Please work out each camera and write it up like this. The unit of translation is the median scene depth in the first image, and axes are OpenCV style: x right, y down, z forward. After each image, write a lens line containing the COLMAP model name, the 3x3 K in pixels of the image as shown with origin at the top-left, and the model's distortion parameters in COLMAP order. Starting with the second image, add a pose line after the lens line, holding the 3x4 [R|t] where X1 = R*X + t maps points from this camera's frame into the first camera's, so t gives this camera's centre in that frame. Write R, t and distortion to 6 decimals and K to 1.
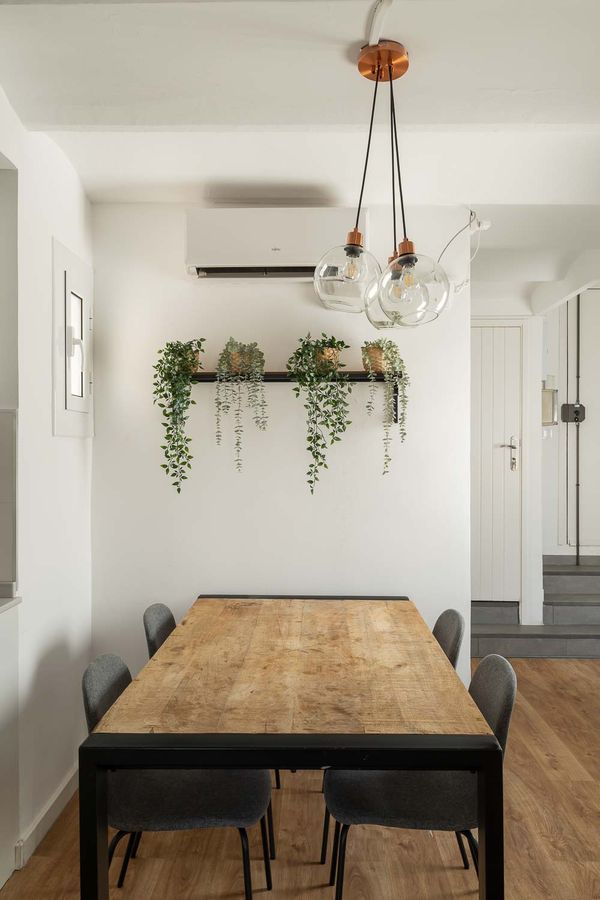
lens RADIAL K [[723.8, 0, 312.0], [0, 723.8, 450.7], [0, 0, 1]] dist [0.001273, 0.002802]
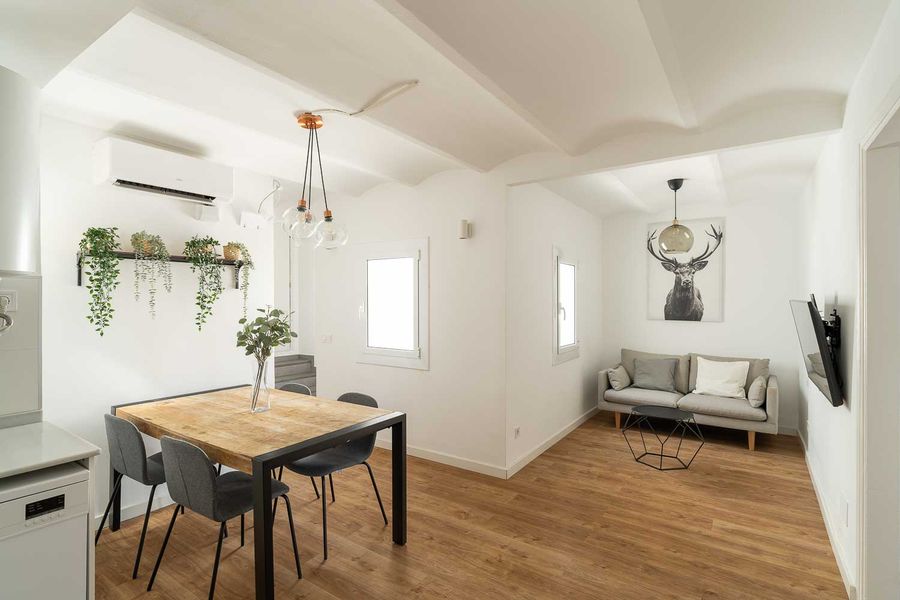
lens RADIAL K [[436.6, 0, 445.0], [0, 436.6, 300.3], [0, 0, 1]] dist [-0.001250, 0.000368]
pose [[0.558901, -0.003162, 0.829228, -0.521087], [0.002842, 0.999994, 0.001897, -0.010943], [-0.829230, 0.001296, 0.558907, -0.028081]]
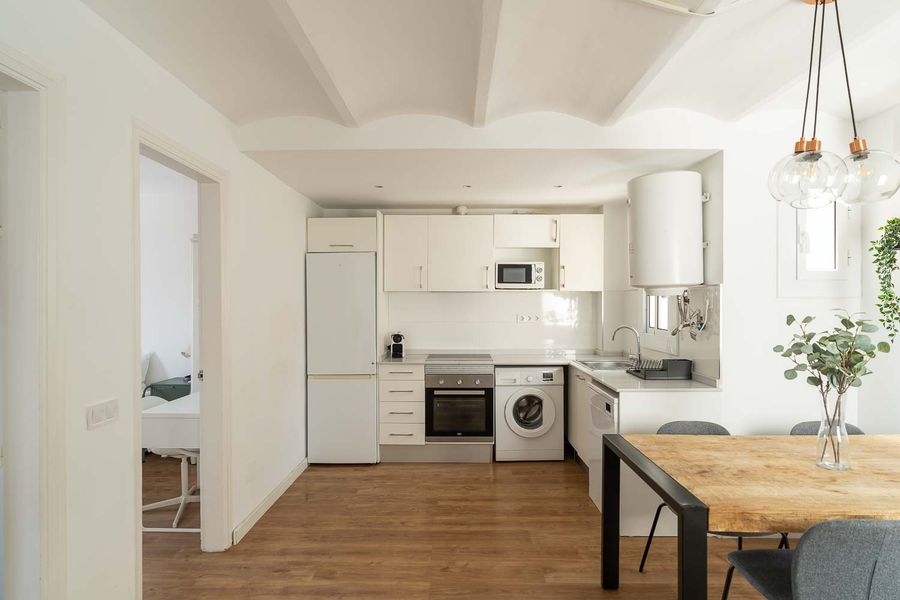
lens RADIAL K [[494.1, 0, 448.0], [0, 494.1, 310.1], [0, 0, 1]] dist [0.000719, 0.000910]
pose [[0.005944, 0.016509, -0.999846, 0.651165], [-0.002391, 0.999861, 0.016495, -0.008708], [0.999979, 0.002293, 0.005983, 0.251157]]
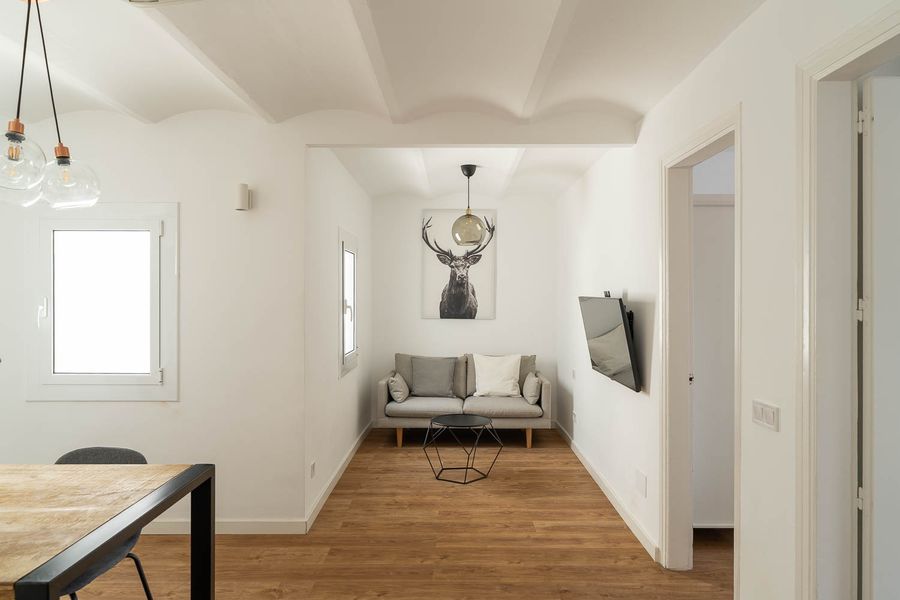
lens RADIAL K [[565.6, 0, 447.3], [0, 565.6, 294.2], [0, 0, 1]] dist [-0.002188, 0.000149]
pose [[-0.008598, 0.000076, 0.999963, -0.606189], [0.000236, 1.000000, -0.000074, -0.013340], [-0.999963, 0.000236, -0.008598, 0.206549]]
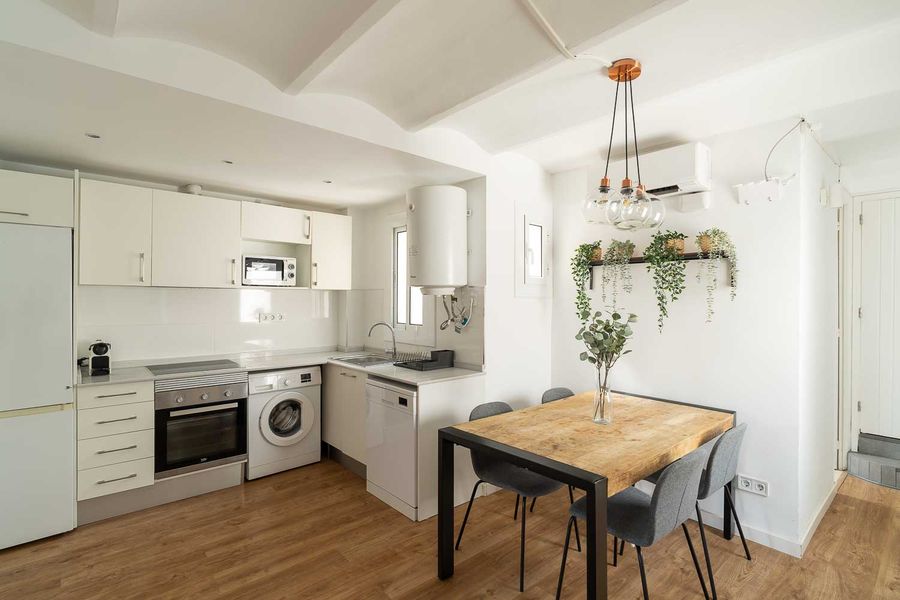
lens RADIAL K [[441.9, 0, 449.9], [0, 441.9, 302.5], [0, 0, 1]] dist [-0.001232, 0.000263]
pose [[0.671850, 0.005261, -0.740668, 0.404629], [-0.004872, 0.999985, 0.002683, -0.007650], [0.740671, 0.001806, 0.671865, 0.022006]]
